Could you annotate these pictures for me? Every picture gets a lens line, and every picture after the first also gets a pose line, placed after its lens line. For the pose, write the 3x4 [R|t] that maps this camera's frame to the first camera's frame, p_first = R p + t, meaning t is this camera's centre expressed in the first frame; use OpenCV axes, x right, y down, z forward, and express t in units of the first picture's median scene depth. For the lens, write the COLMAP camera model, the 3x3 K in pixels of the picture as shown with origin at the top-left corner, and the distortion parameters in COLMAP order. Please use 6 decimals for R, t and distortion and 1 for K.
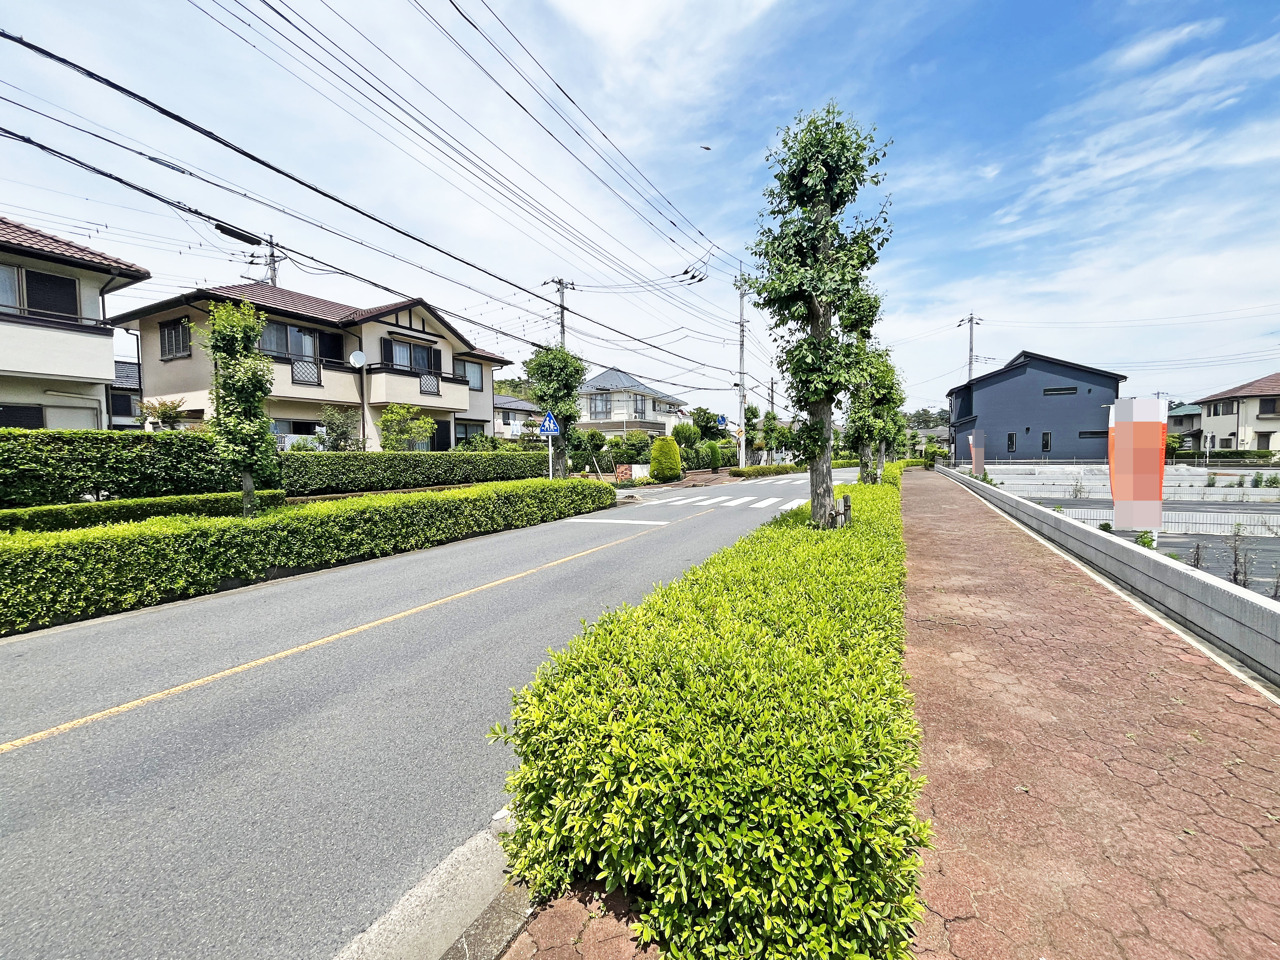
lens RADIAL K [[517.7, 0, 641.5], [0, 517.7, 478.4], [0, 0, 1]] dist [-0.002930, -0.000436]
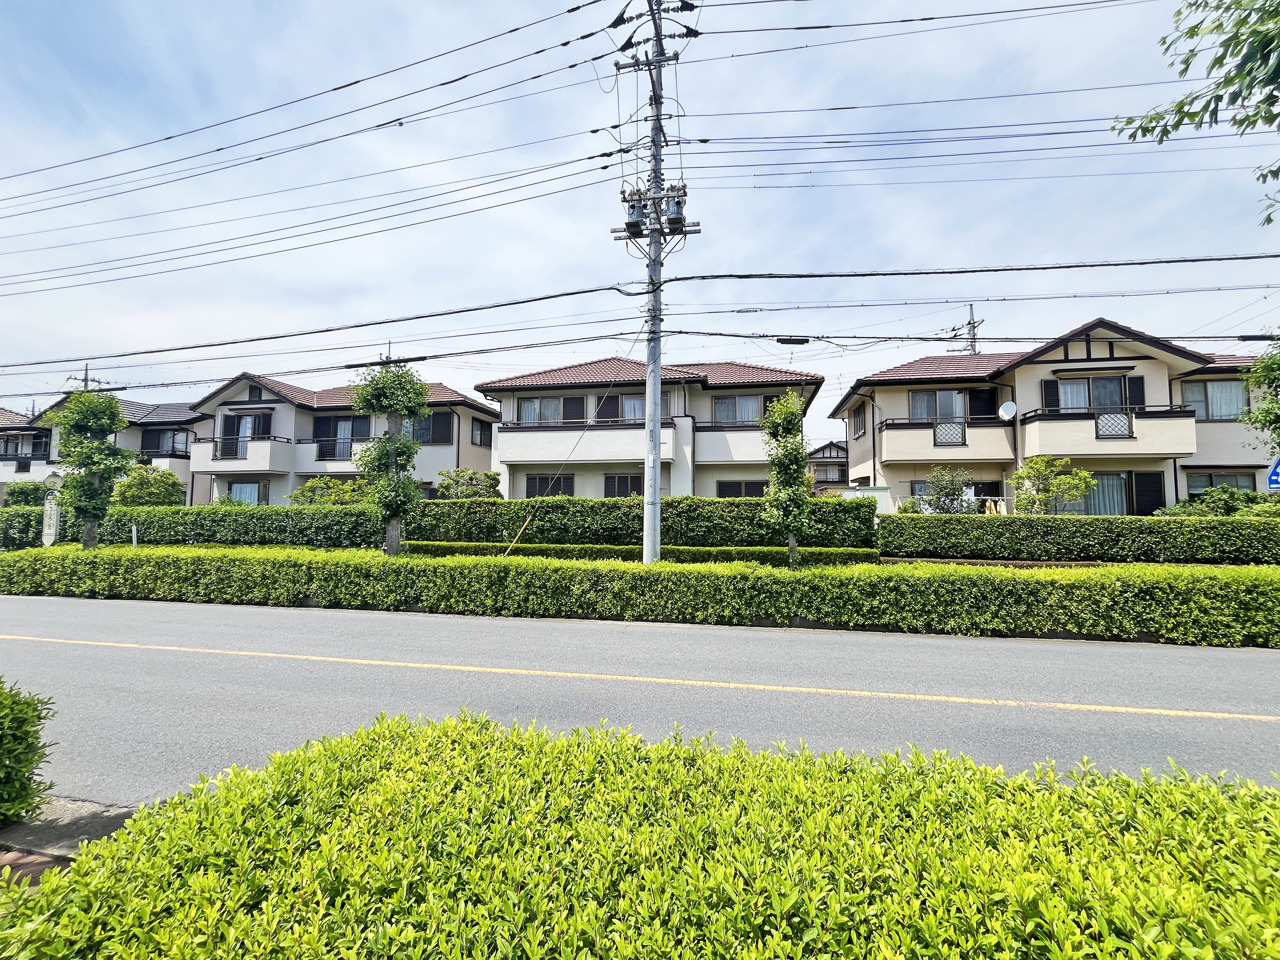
lens RADIAL K [[517.7, 0, 641.5], [0, 517.7, 478.4], [0, 0, 1]] dist [-0.002930, -0.000436]
pose [[0.265028, -0.049742, -0.962957, 0.214420], [-0.056425, 0.996157, -0.066986, -0.024990], [0.962588, 0.072088, 0.261203, 0.238598]]
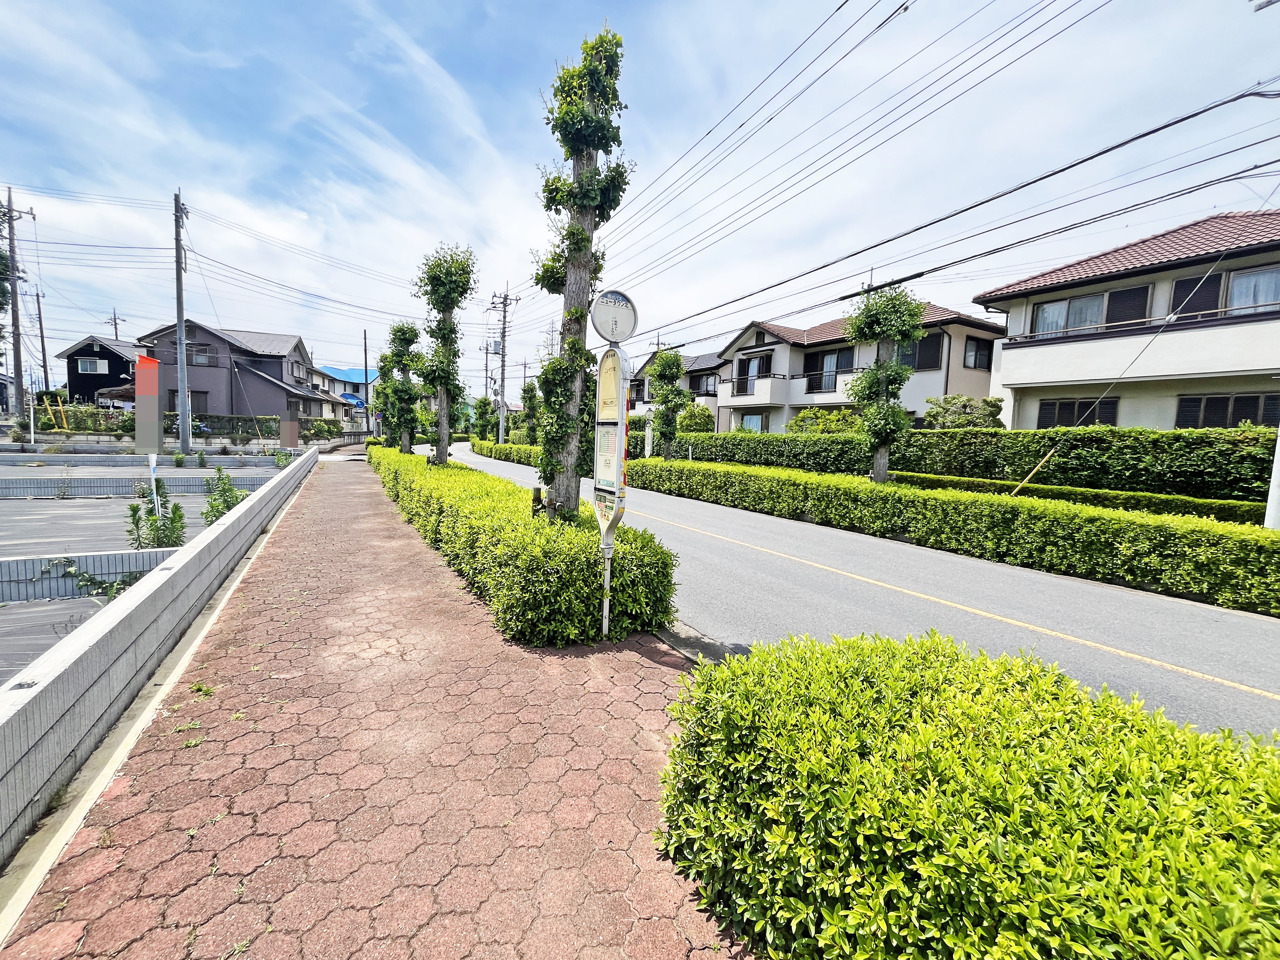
lens RADIAL K [[516.4, 0, 640.9], [0, 516.4, 480.0], [0, 0, 1]] dist [-0.002586, -0.000384]
pose [[-0.549048, 0.065067, -0.833255, 0.214953], [-0.069392, 0.989974, 0.123029, -0.015274], [0.832905, 0.125370, -0.539028, 0.204163]]
